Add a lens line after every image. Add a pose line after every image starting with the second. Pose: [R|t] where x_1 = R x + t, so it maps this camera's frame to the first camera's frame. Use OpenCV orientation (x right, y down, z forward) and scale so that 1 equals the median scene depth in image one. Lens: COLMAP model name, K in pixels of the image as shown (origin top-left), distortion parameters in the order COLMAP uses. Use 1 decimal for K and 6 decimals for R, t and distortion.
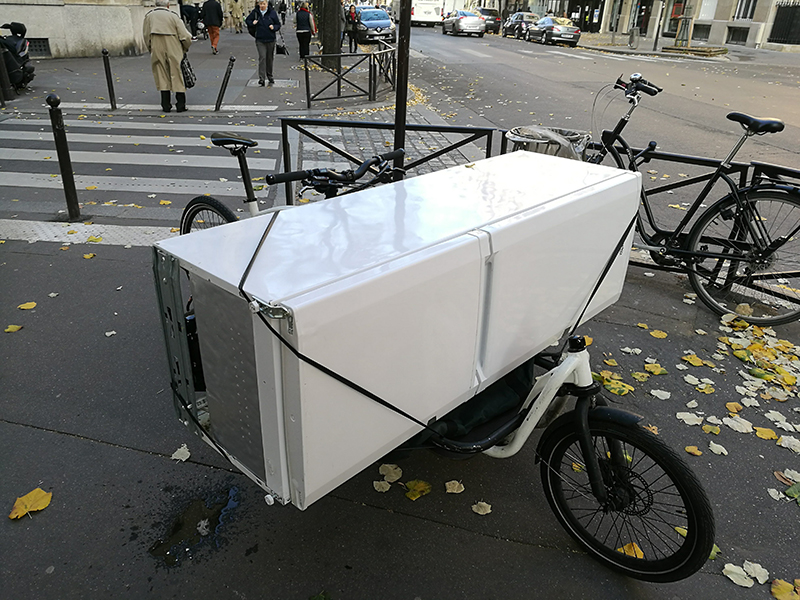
lens RADIAL K [[614.6, 0, 399.7], [0, 614.6, 300.2], [0, 0, 1]] dist [0.004760, 0.000179]
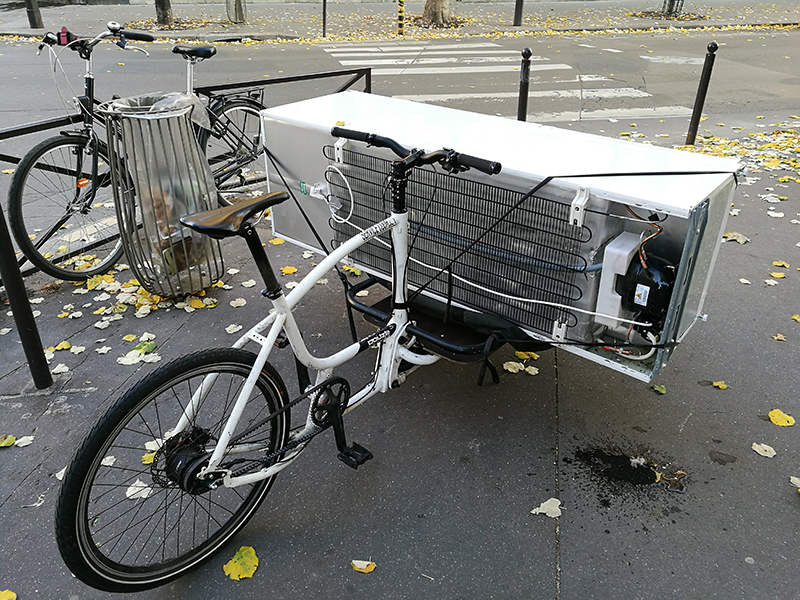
lens RADIAL K [[614.6, 0, 401.1], [0, 614.6, 301.1], [0, 0, 1]] dist [0.004760, 0.000179]
pose [[-0.065525, -0.502836, 0.861895, -0.995363], [0.419295, 0.769921, 0.481054, -0.494043], [-0.905482, 0.392910, 0.160387, 1.010426]]
